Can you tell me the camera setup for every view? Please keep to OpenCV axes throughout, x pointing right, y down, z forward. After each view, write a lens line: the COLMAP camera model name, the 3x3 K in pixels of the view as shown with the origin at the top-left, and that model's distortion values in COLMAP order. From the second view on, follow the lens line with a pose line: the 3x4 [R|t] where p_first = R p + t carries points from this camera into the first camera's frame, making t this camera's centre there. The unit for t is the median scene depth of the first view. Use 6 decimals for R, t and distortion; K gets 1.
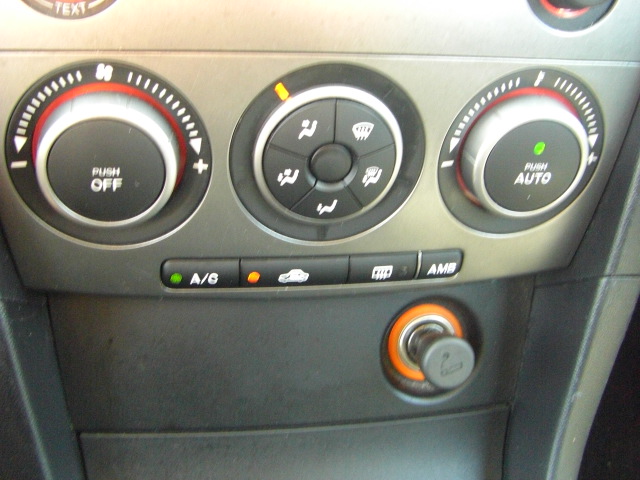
lens RADIAL K [[733.2, 0, 315.3], [0, 733.2, 234.7], [0, 0, 1]] dist [-0.133412, 0.000000]
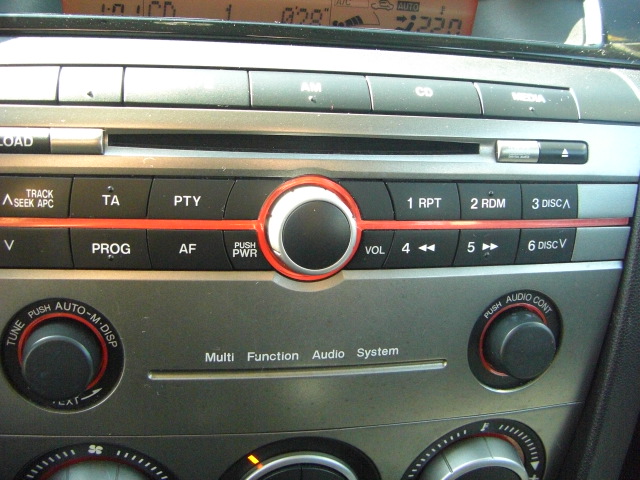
lens RADIAL K [[733.2, 0, 323.1], [0, 733.2, 214.3], [0, 0, 1]] dist [-0.133412, 0.000000]
pose [[0.999551, 0.005762, 0.029400, 0.026448], [-0.001641, 0.990385, -0.138330, -0.408746], [-0.029914, 0.138220, 0.989950, -0.156783]]
